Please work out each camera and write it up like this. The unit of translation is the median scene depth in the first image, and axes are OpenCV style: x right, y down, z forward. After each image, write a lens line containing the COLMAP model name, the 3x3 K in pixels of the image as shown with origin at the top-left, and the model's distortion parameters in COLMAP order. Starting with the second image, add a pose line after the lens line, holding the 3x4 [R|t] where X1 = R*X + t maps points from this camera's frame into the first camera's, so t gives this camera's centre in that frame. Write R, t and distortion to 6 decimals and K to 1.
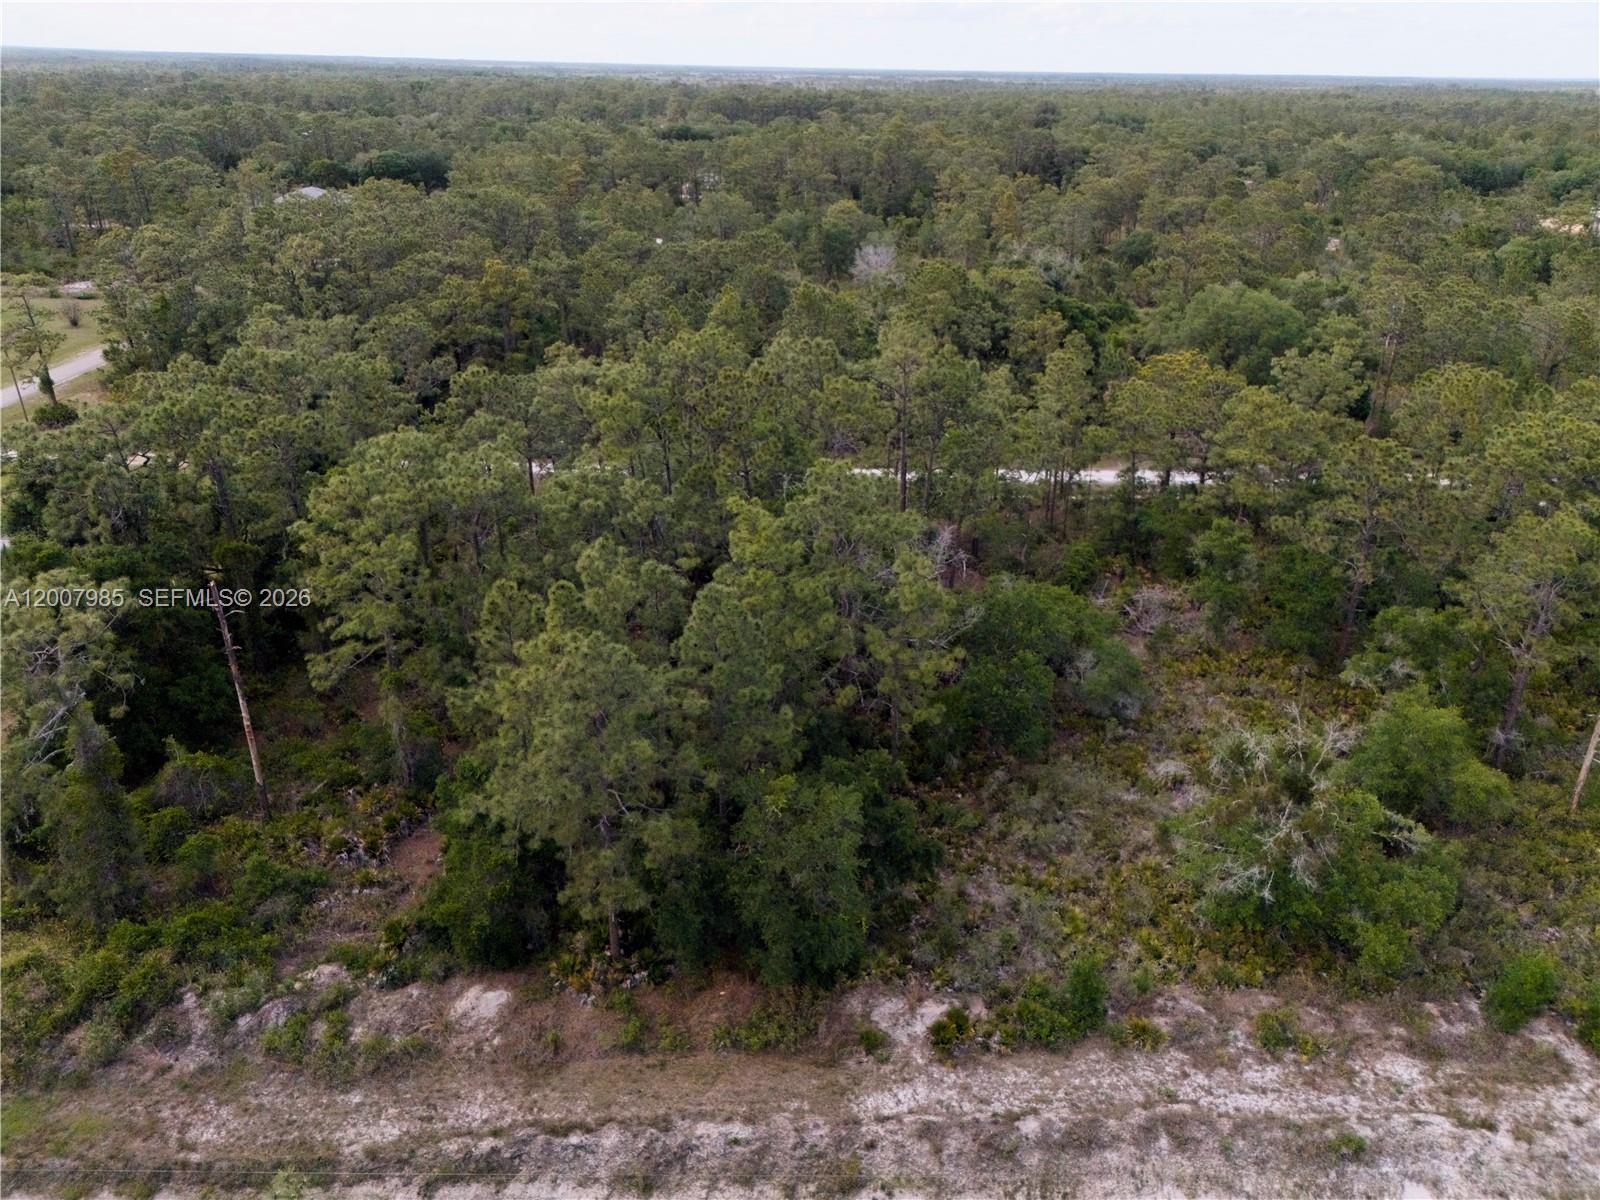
lens RADIAL K [[1130.8, 0, 800.0], [0, 1130.8, 600.0], [0, 0, 1]] dist [0.064157, -0.065155]
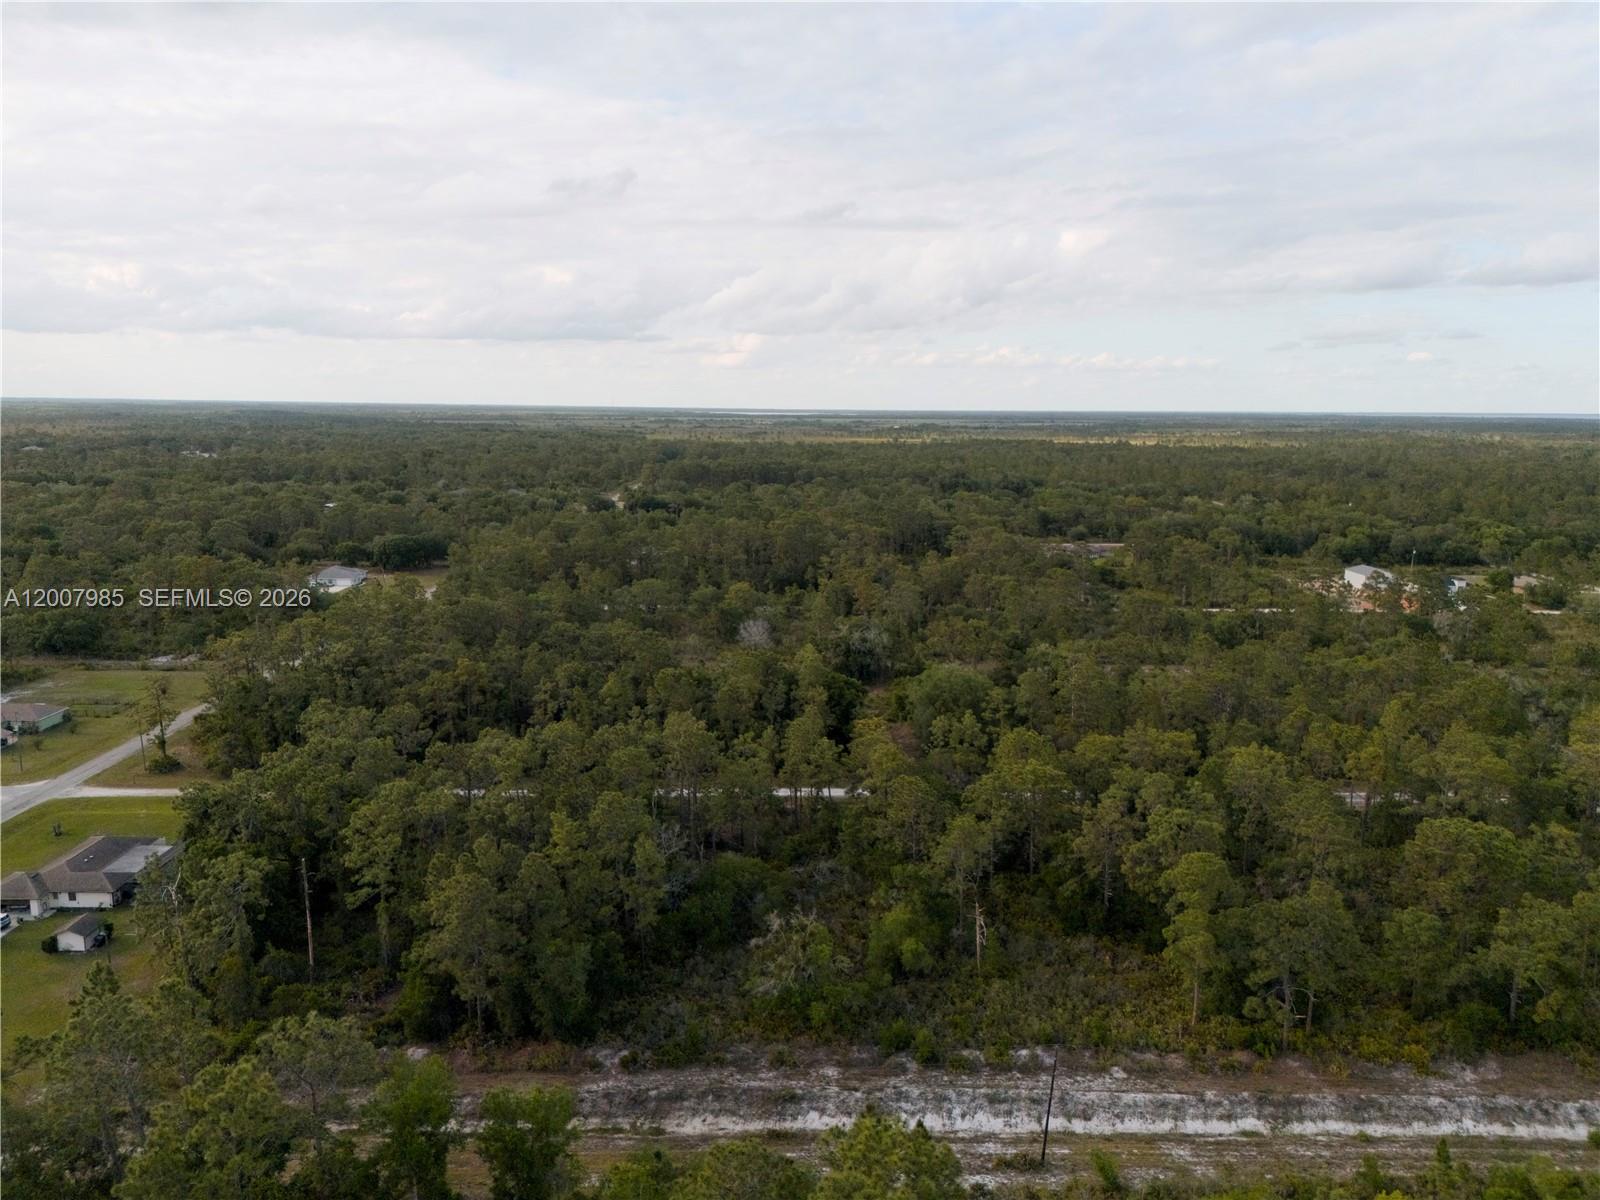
lens RADIAL K [[1186.8, 0, 810.8], [0, 1186.8, 606.2], [0, 0, 1]] dist [0.045499, -0.031890]
pose [[0.999902, -0.012139, 0.006938, 0.422005], [0.013497, 0.967582, -0.252196, 0.105096], [-0.003651, 0.252265, 0.967651, -1.283974]]
